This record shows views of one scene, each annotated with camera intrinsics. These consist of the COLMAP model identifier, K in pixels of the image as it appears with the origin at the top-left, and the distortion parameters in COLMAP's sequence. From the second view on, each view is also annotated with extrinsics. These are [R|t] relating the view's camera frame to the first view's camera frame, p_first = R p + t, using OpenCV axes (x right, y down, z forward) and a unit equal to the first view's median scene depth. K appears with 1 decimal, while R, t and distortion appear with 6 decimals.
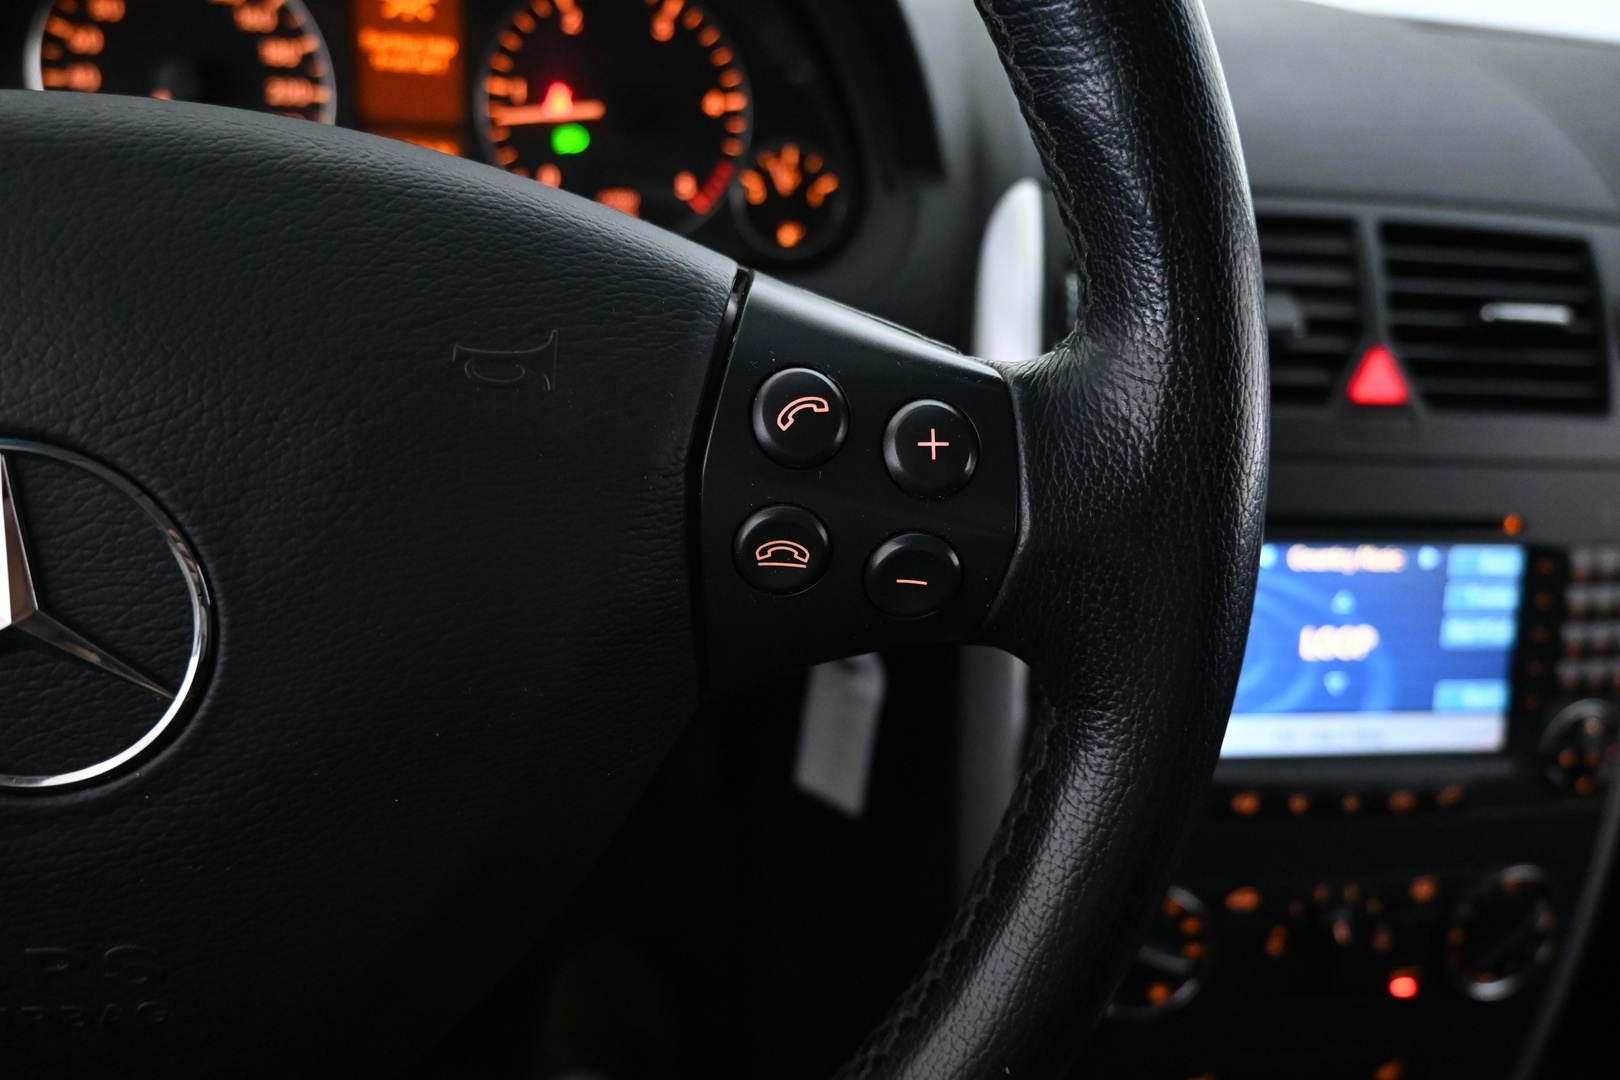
lens RADIAL K [[1101.1, 0, 809.7], [0, 1101.1, 549.1], [0, 0, 1]] dist [-0.001919, 0.000912]
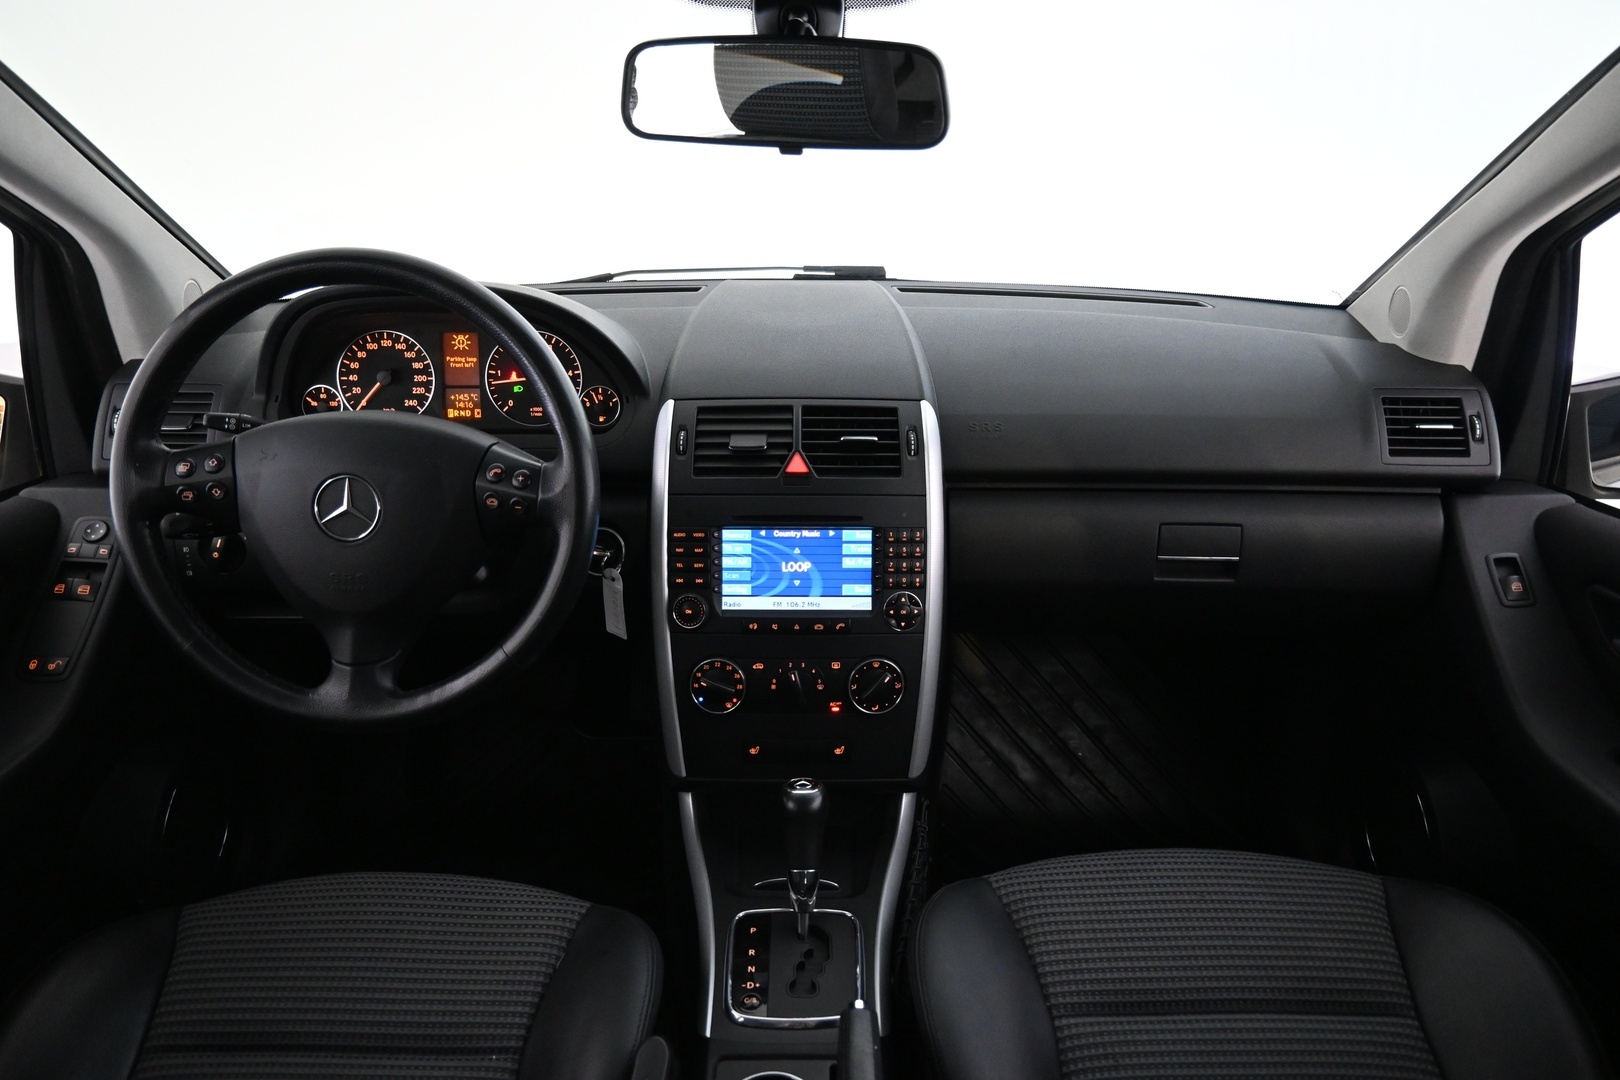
lens RADIAL K [[1101.1, 0, 809.7], [0, 1101.1, 549.1], [0, 0, 1]] dist [-0.001919, 0.000912]
pose [[0.987976, -0.024181, -0.152707, 0.906240], [0.007623, 0.994111, -0.108099, 0.322774], [0.154422, 0.105635, 0.982342, -1.526354]]
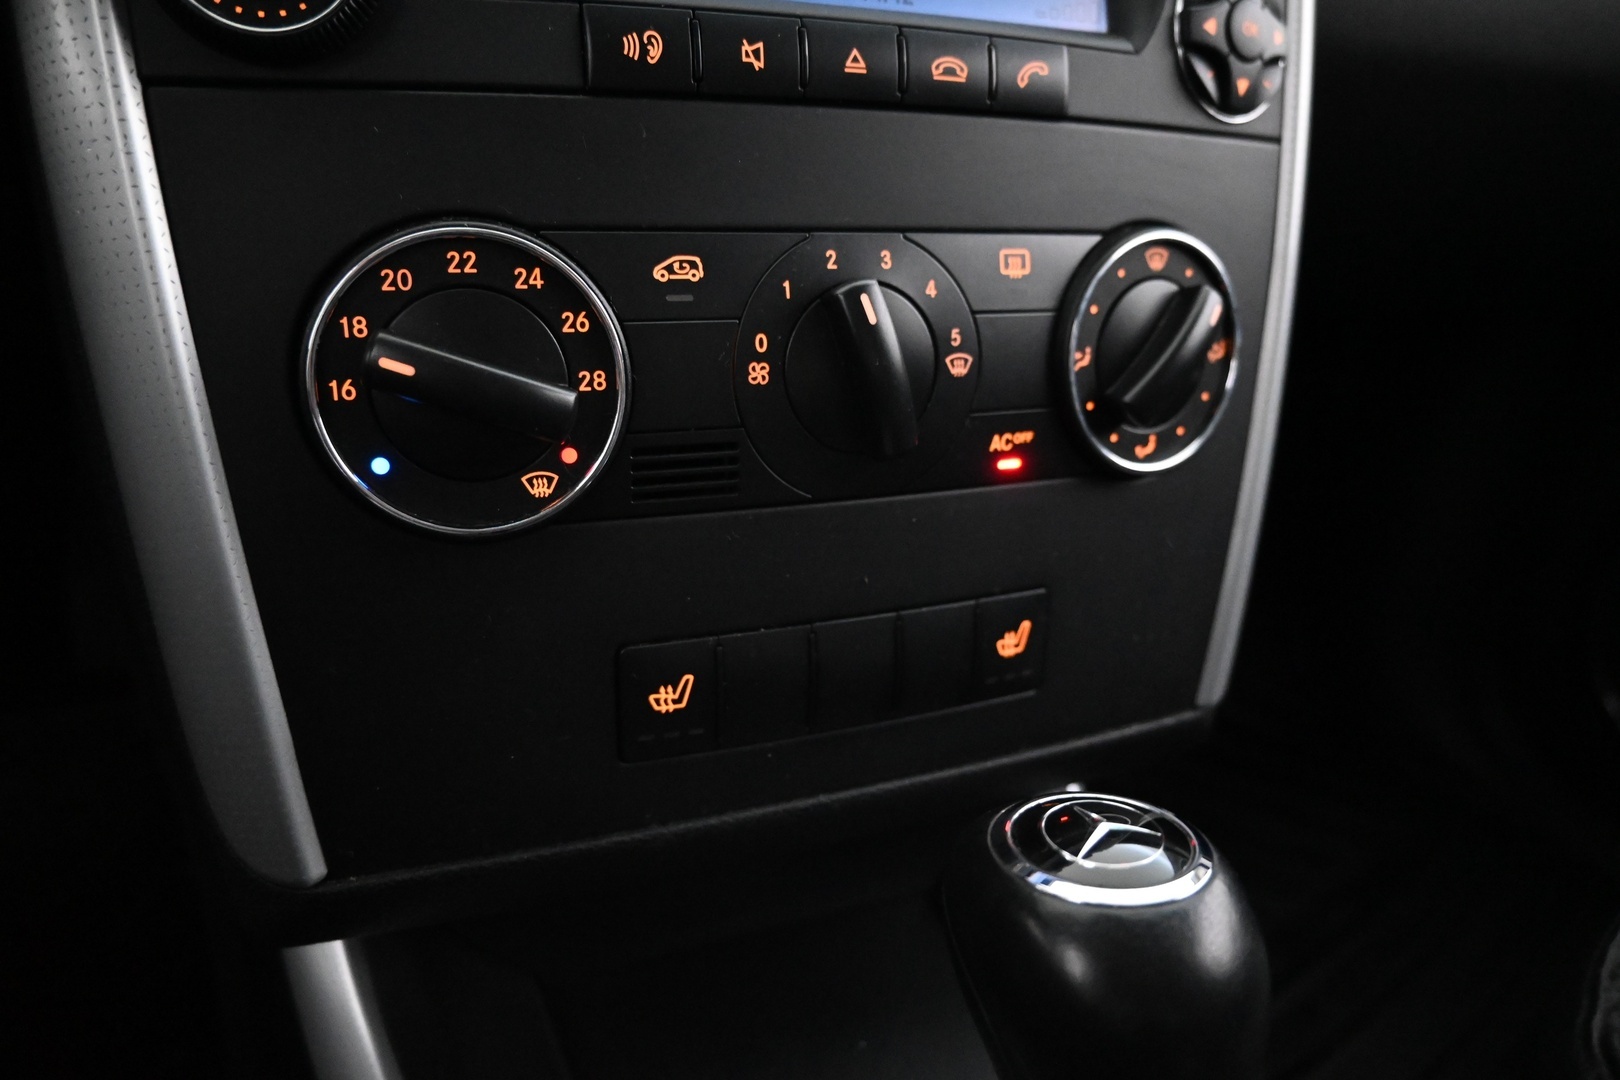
lens RADIAL K [[1101.1, 0, 809.7], [0, 1101.1, 549.1], [0, 0, 1]] dist [-0.001919, 0.000912]
pose [[0.964765, -0.117550, 0.235393, 0.316033], [0.122641, 0.992426, -0.007052, 0.453211], [-0.232781, 0.035673, 0.971875, 0.498307]]
